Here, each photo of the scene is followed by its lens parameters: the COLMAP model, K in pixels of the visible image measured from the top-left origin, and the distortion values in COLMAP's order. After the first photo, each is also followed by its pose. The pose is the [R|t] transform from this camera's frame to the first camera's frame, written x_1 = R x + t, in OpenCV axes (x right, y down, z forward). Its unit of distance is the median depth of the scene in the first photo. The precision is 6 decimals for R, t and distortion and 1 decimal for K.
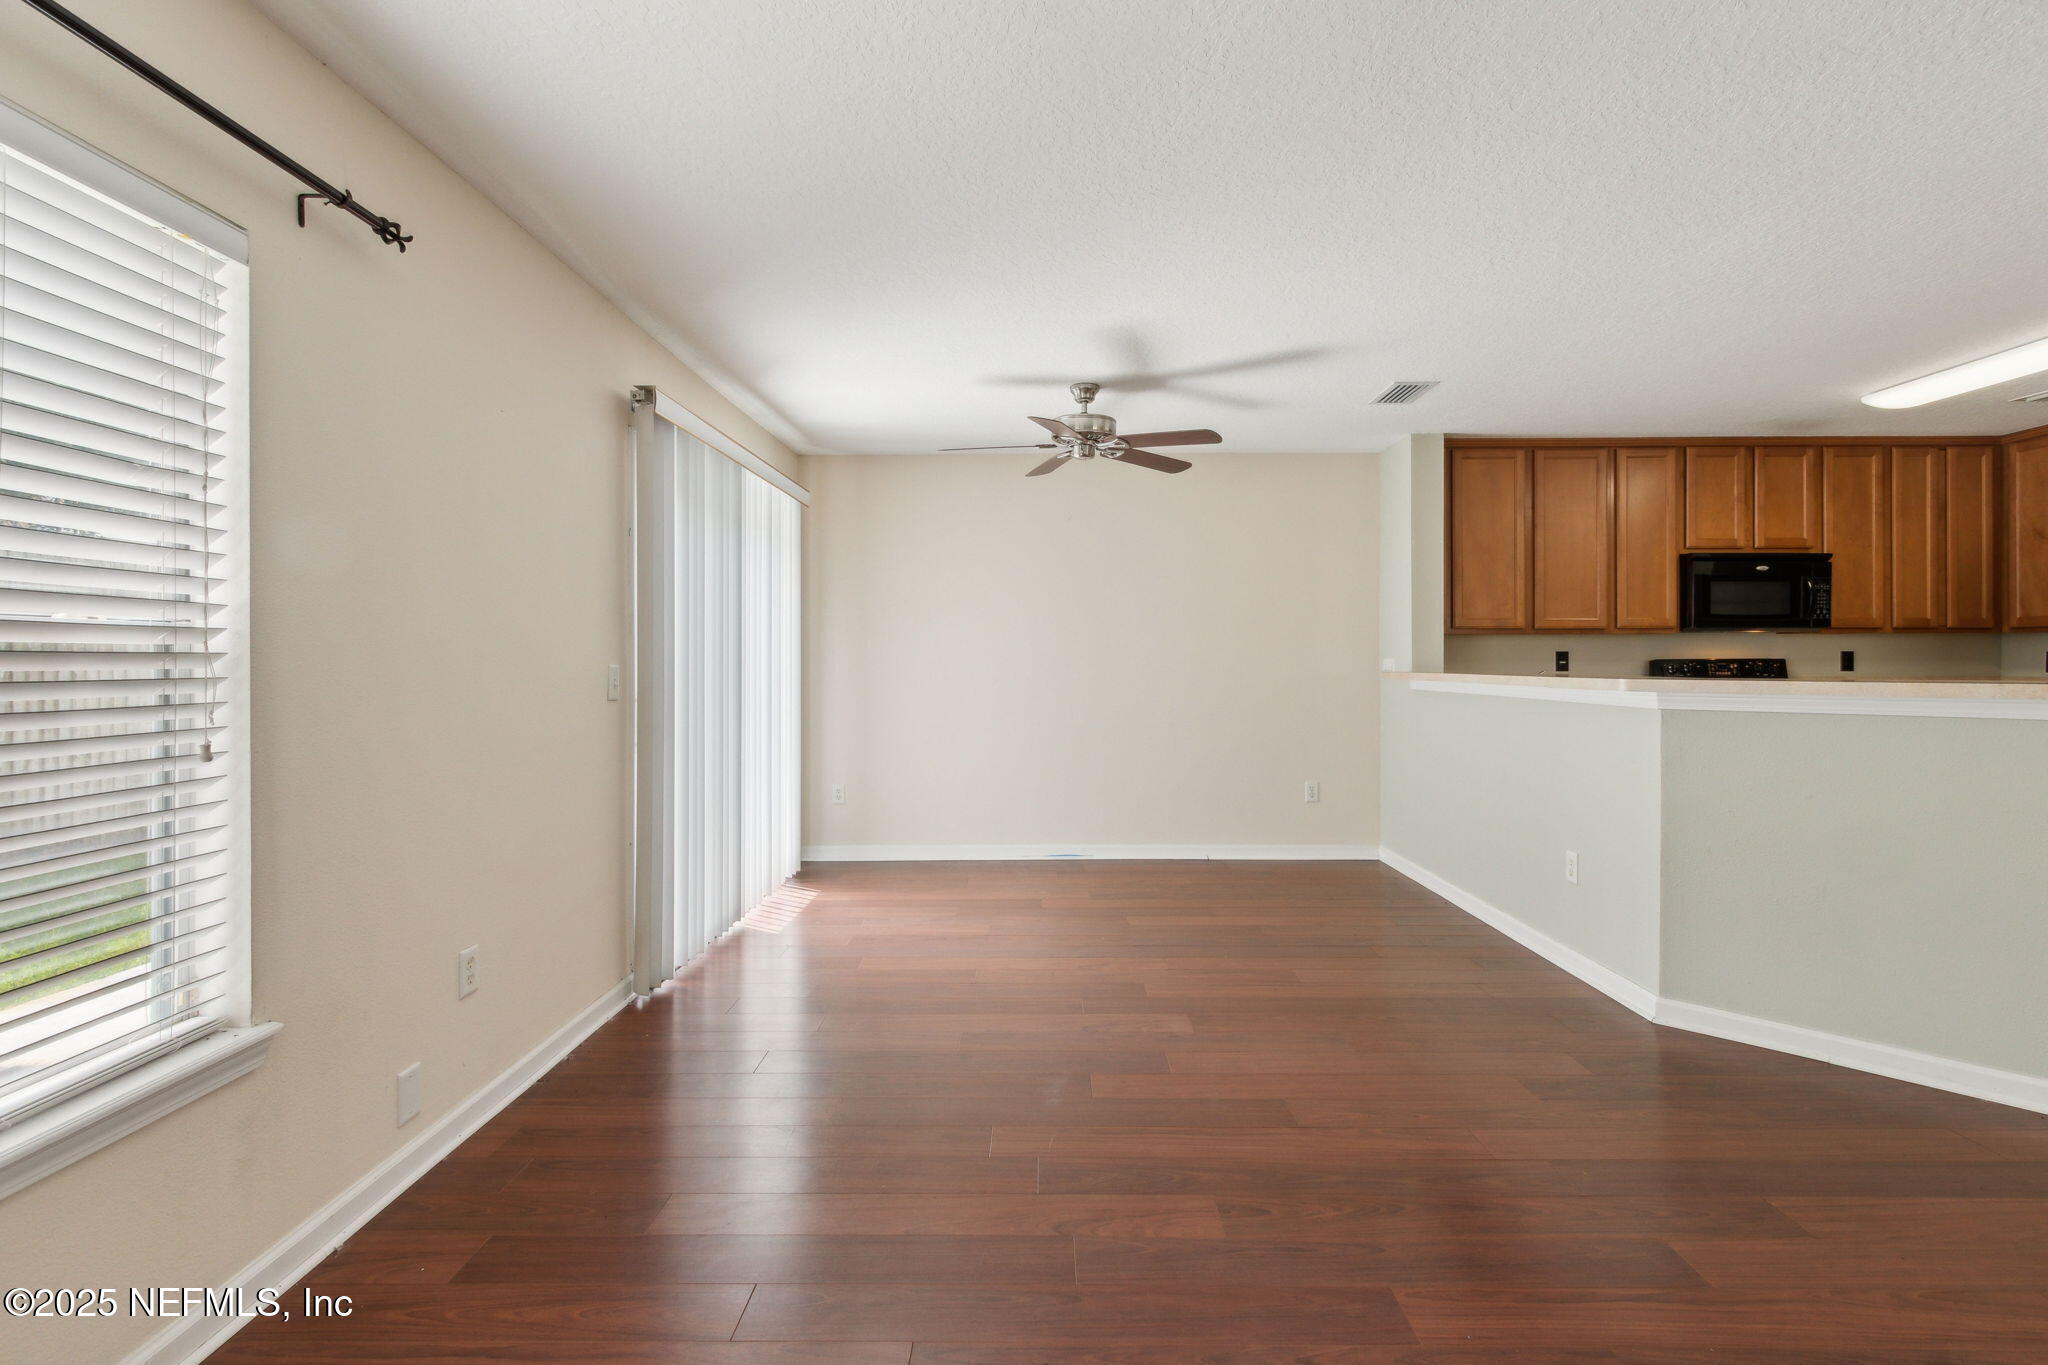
lens RADIAL K [[949.9, 0, 1024.8], [0, 949.9, 657.8], [0, 0, 1]] dist [0.008229, -0.003197]
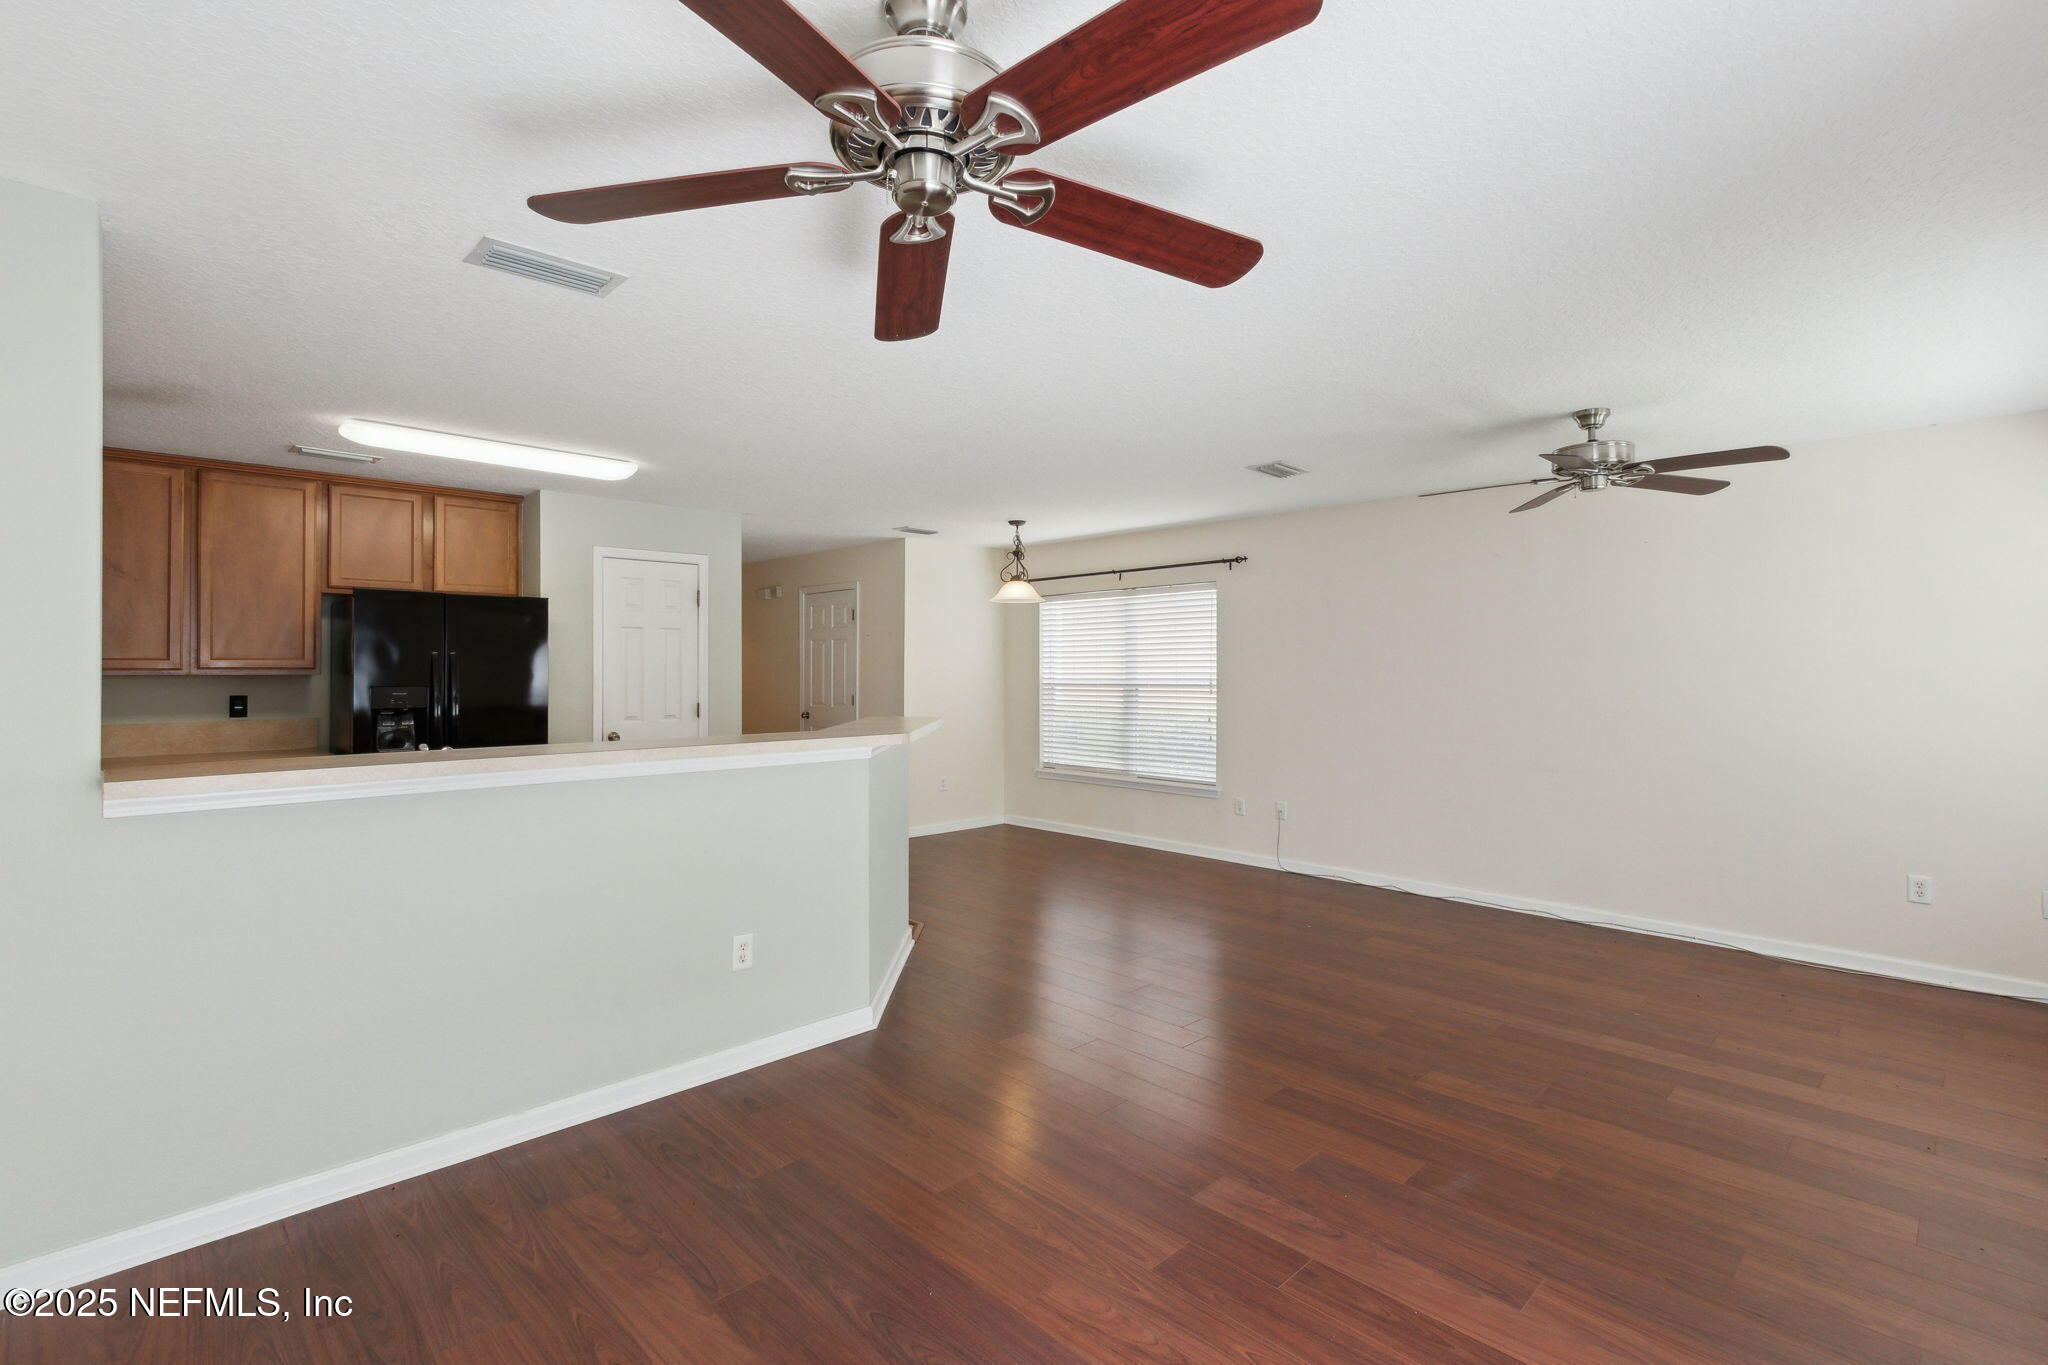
lens RADIAL K [[949.9, 0, 1019.6], [0, 949.9, 678.3], [0, 0, 1]] dist [0.008229, -0.003197]
pose [[-0.706613, -0.004972, 0.707583, -0.171646], [-0.001149, 0.999982, 0.005879, -0.031204], [-0.707600, 0.003341, -0.706606, 1.018943]]
